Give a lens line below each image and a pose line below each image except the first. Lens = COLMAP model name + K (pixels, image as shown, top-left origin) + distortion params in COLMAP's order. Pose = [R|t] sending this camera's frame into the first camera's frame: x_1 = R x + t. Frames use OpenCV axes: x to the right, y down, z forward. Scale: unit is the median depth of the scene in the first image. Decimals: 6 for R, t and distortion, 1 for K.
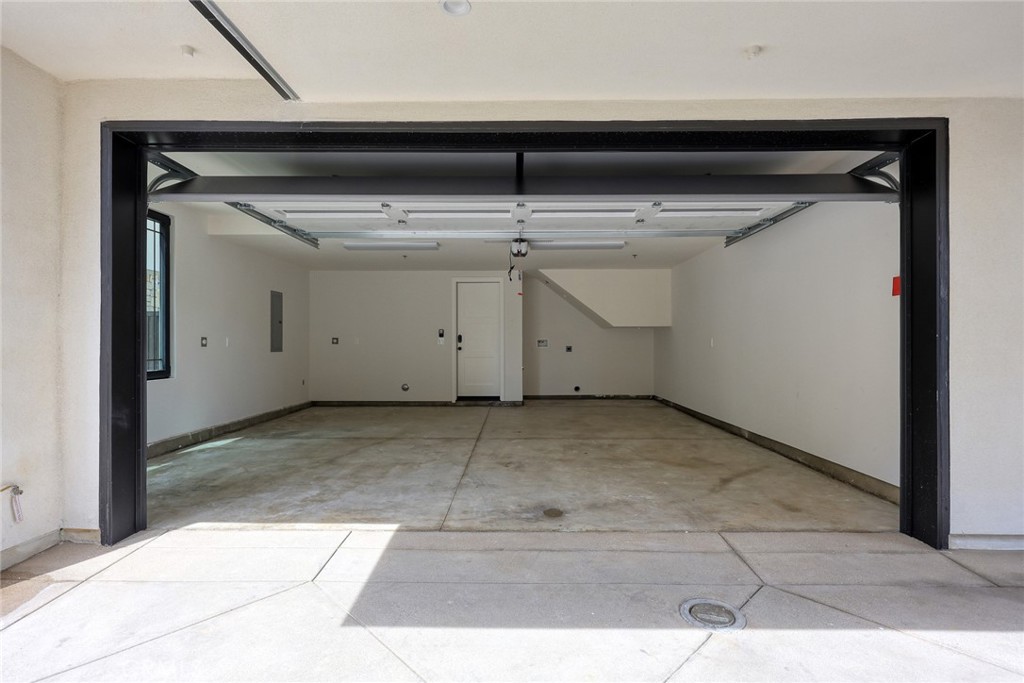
lens RADIAL K [[530.6, 0, 507.8], [0, 530.6, 342.2], [0, 0, 1]] dist [0.001957, 0.000180]
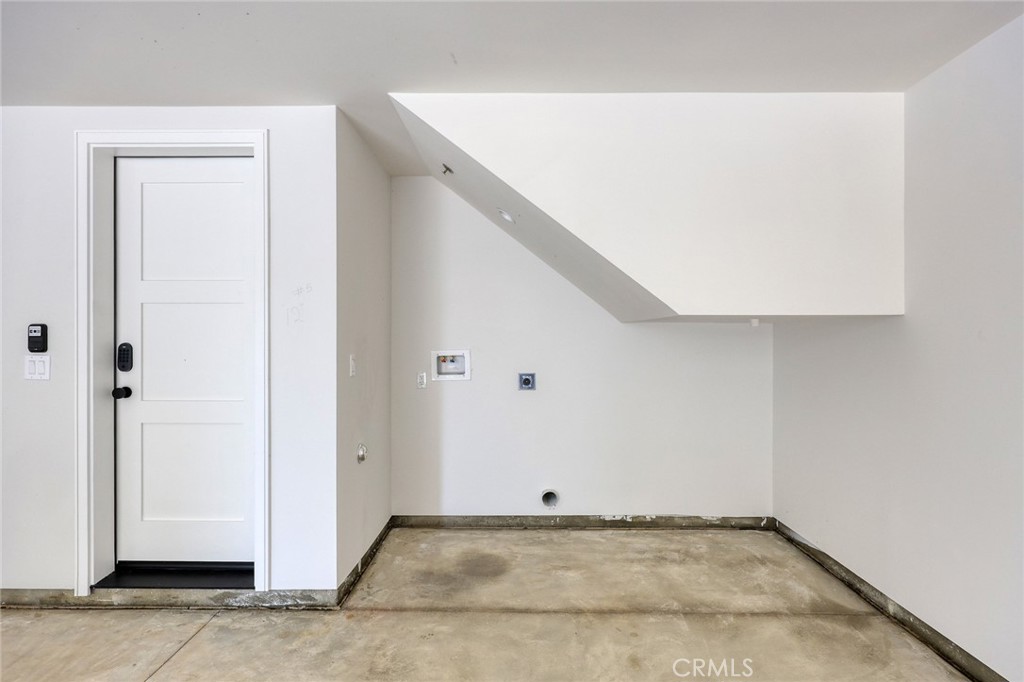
lens RADIAL K [[530.6, 0, 514.8], [0, 530.6, 338.1], [0, 0, 1]] dist [0.001957, 0.000180]
pose [[0.999899, 0.001234, 0.014128, 0.111422], [-0.001228, 0.999999, -0.000388, -0.016937], [-0.014128, 0.000370, 0.999900, 0.710722]]
